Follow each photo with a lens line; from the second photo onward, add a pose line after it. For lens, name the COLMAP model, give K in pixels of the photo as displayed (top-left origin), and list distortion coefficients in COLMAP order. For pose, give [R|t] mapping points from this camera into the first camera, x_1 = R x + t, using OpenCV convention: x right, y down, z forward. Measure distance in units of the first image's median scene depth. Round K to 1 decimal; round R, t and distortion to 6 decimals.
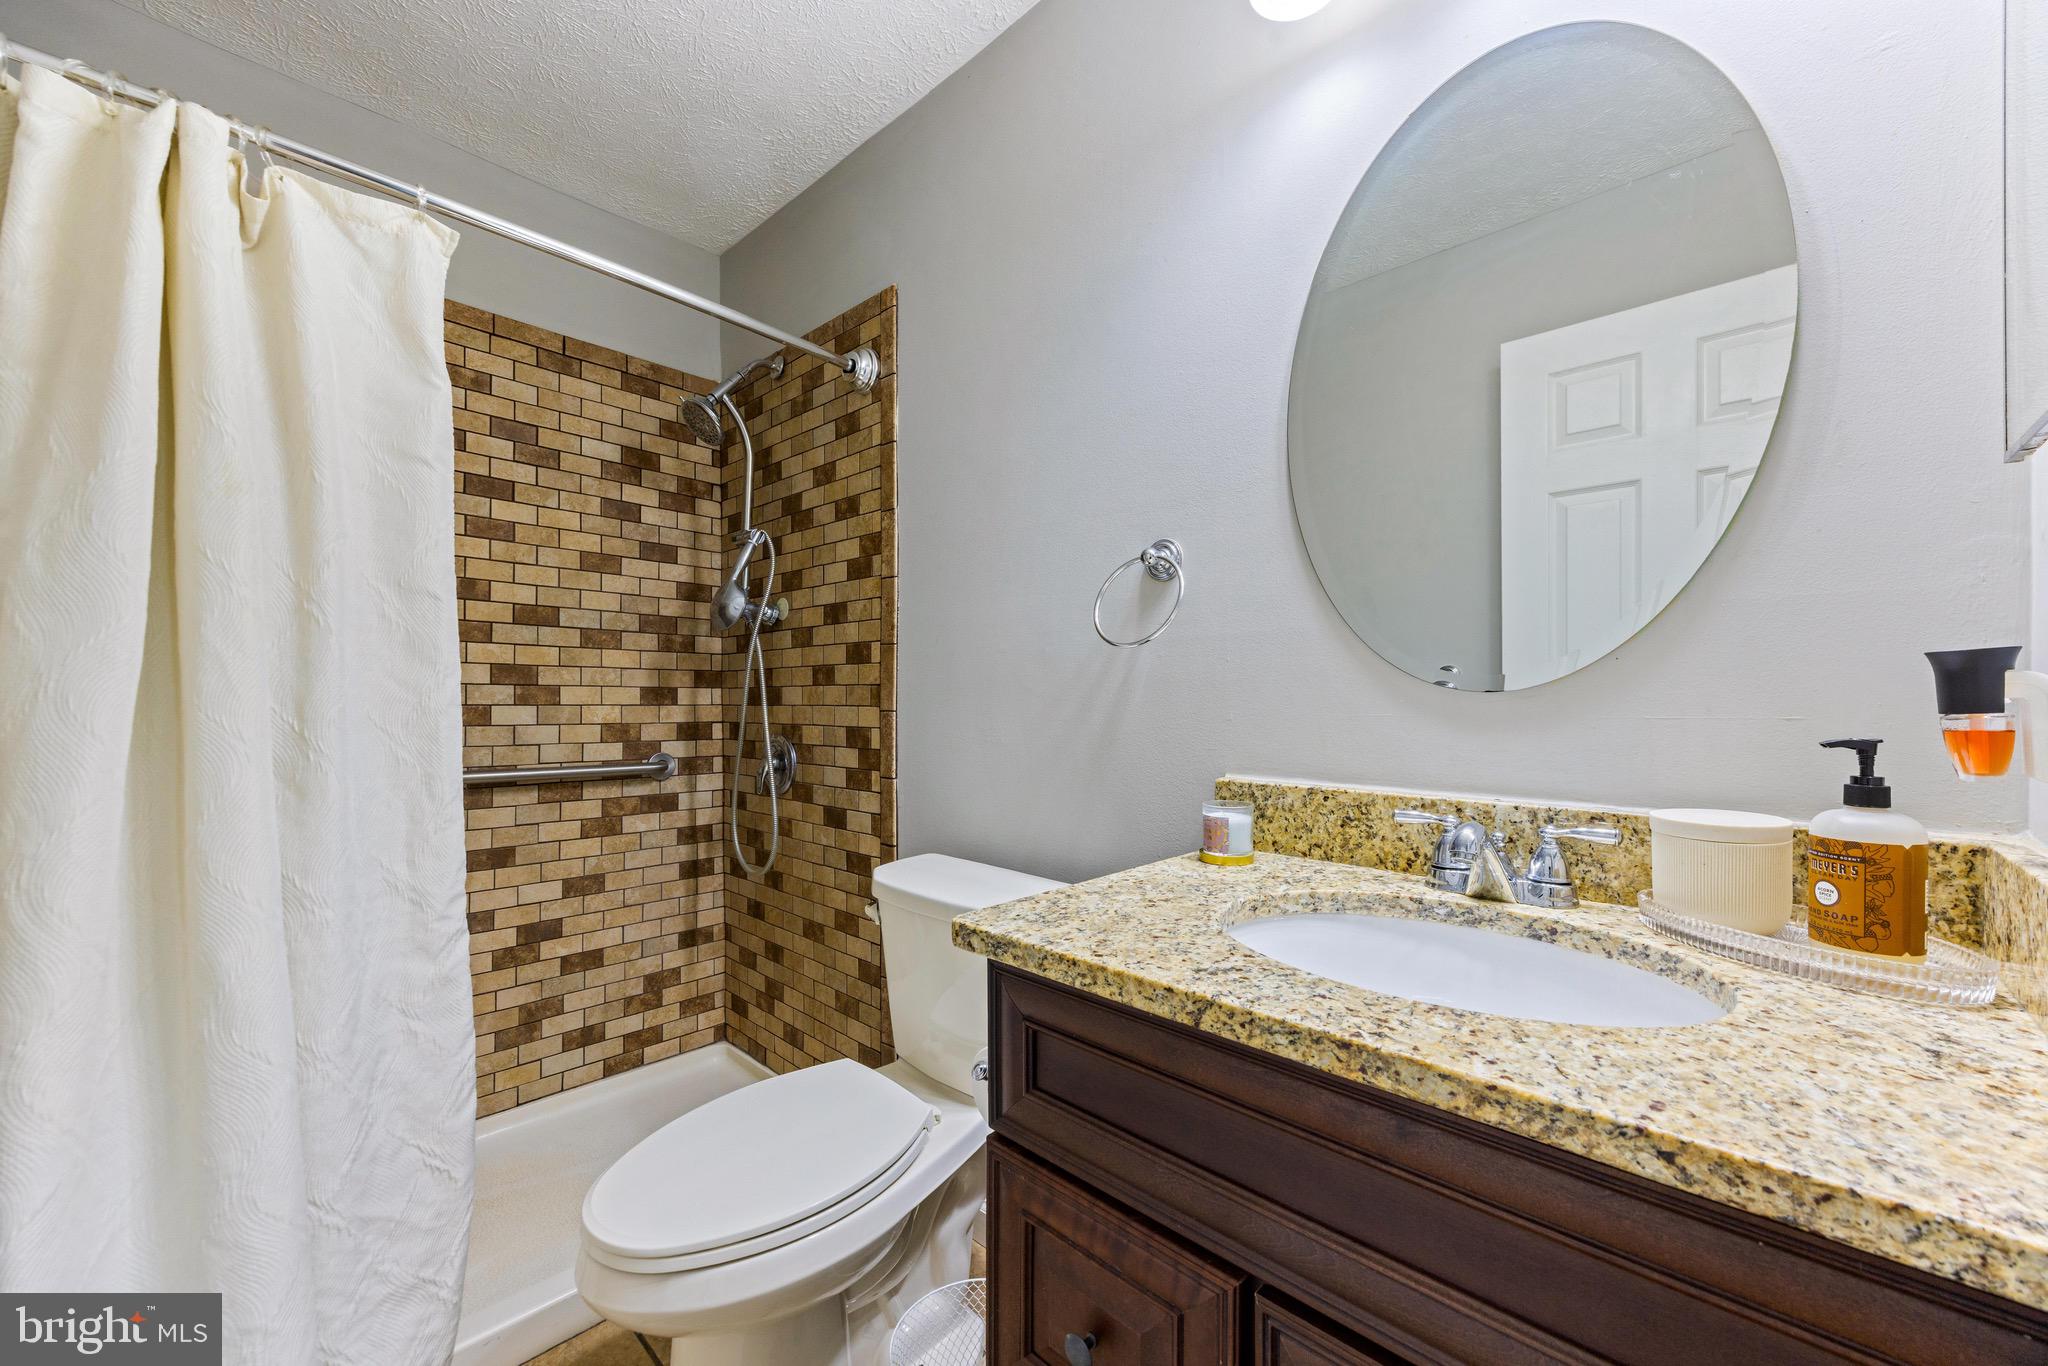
lens RADIAL K [[816.3, 0, 1020.9], [0, 816.3, 685.5], [0, 0, 1]] dist [-0.002554, 0.000220]
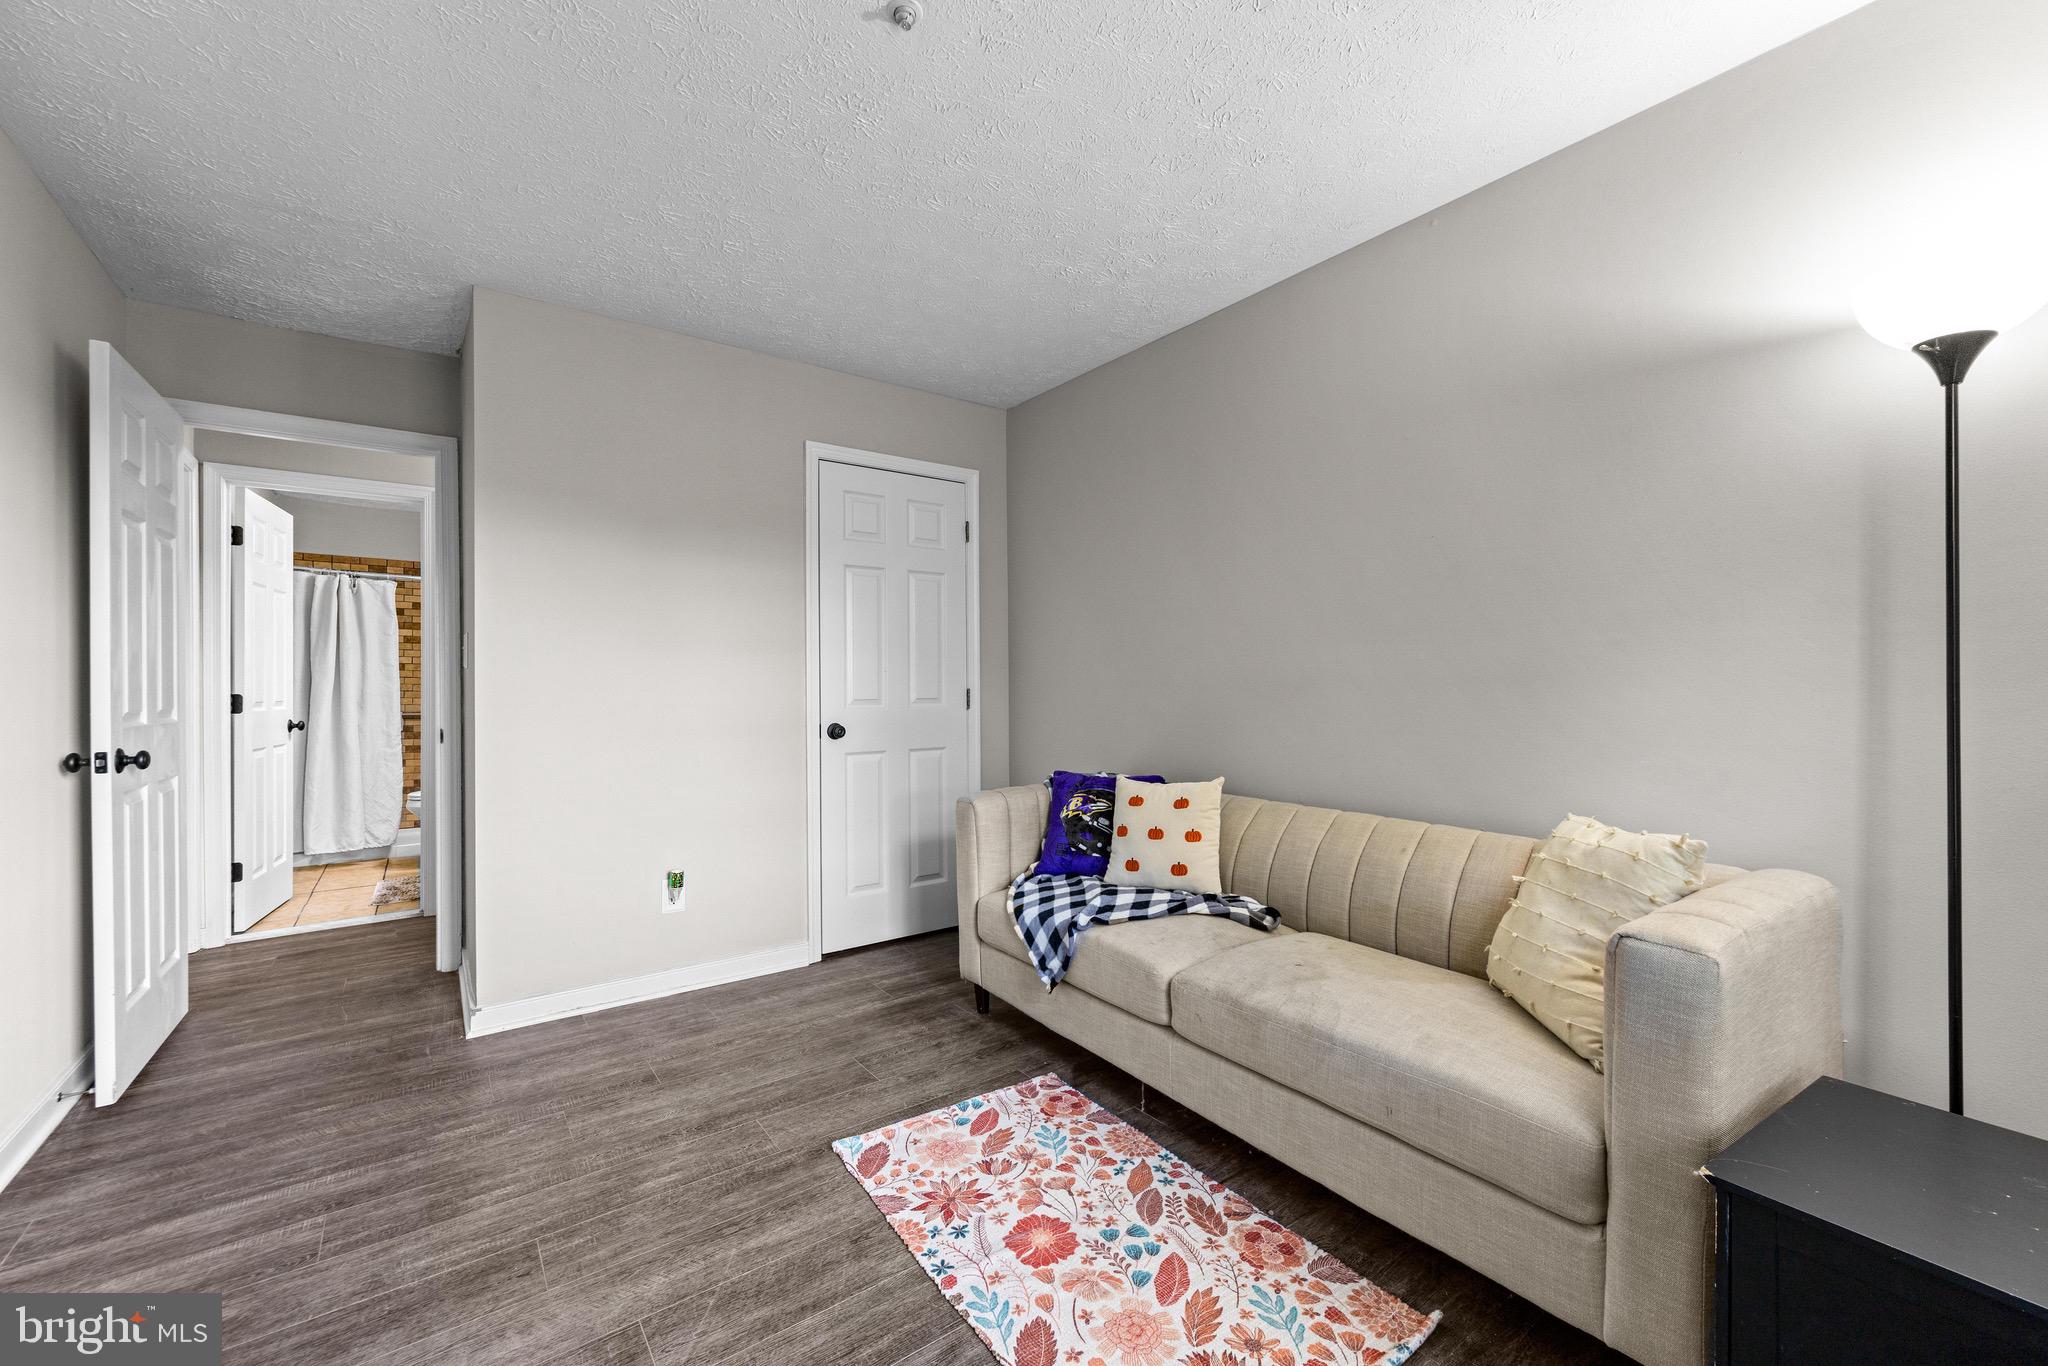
lens RADIAL K [[816.3, 0, 1020.9], [0, 816.3, 685.5], [0, 0, 1]] dist [-0.002554, 0.000220]
pose [[0.999964, 0.000175, 0.008441, 2.761283], [-0.000158, 0.999998, -0.002058, 0.002674], [-0.008442, 0.002056, 0.999962, -3.588923]]
